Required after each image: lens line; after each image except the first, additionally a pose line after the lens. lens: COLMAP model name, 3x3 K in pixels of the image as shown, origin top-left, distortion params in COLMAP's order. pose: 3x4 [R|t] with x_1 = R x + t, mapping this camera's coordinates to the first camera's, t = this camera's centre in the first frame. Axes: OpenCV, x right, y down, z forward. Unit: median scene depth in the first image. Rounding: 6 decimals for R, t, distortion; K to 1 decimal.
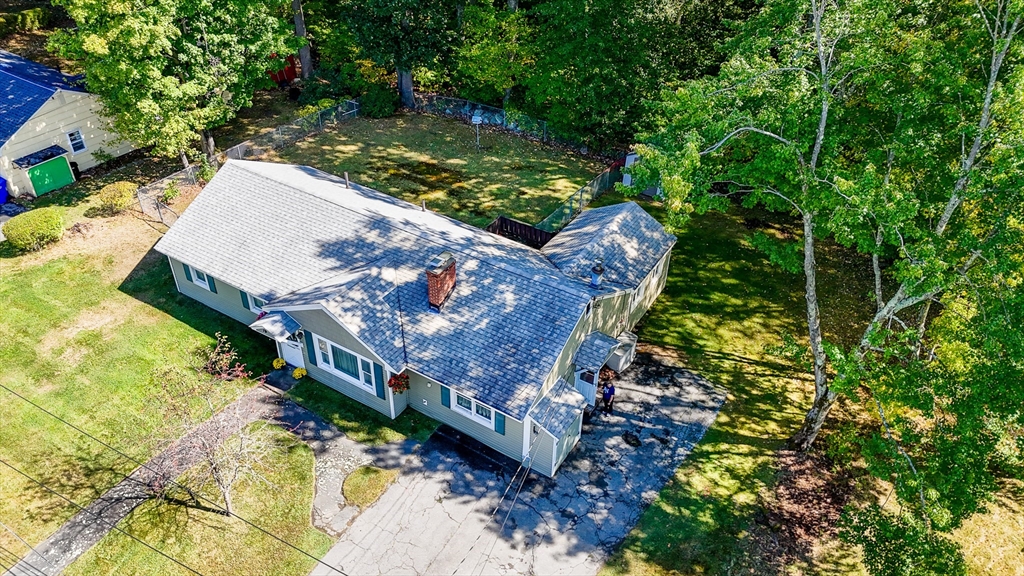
lens RADIAL K [[736.7, 0, 512.0], [0, 736.7, 288.0], [0, 0, 1]] dist [0.013452, -0.000171]
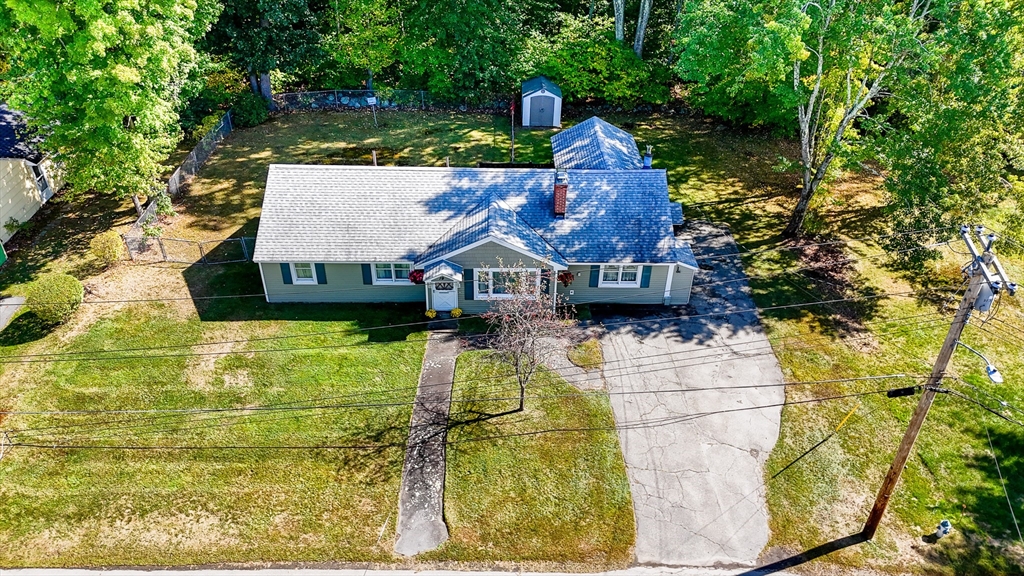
lens RADIAL K [[746.3, 0, 512.0], [0, 746.3, 288.0], [0, 0, 1]] dist [0.041743, -0.000029]
pose [[0.836666, -0.324620, 0.441149, -0.737943], [0.323834, 0.942763, 0.079561, 0.016327], [-0.441726, 0.076293, 0.893900, -0.080191]]
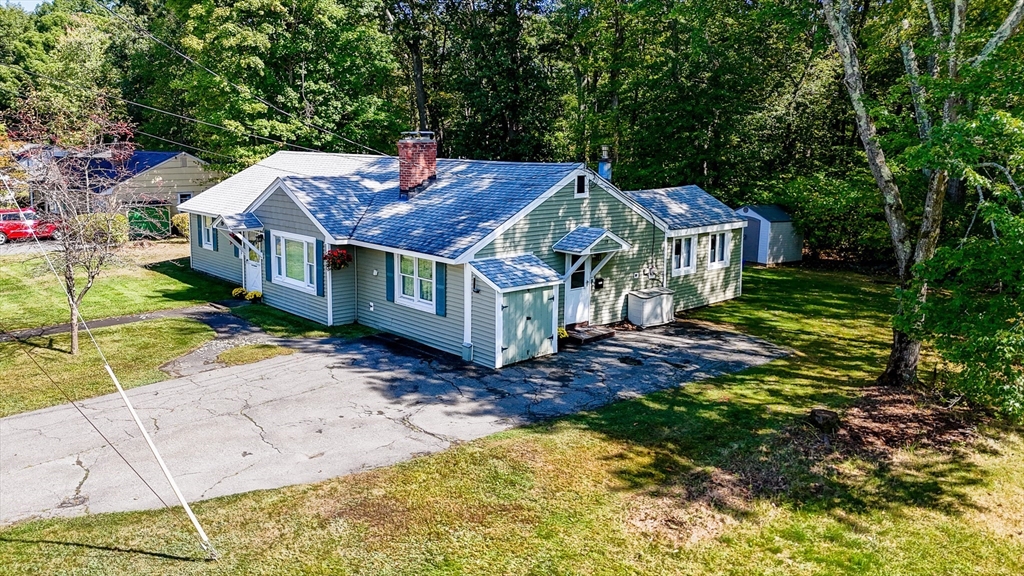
lens RADIAL K [[761.7, 0, 517.9], [0, 761.7, 240.0], [0, 0, 1]] dist [-0.004008, -0.001482]
pose [[0.965923, 0.019401, -0.258100, 0.233856], [-0.142034, 0.873361, -0.465904, 0.437847], [0.216376, 0.486686, 0.846356, 0.312970]]
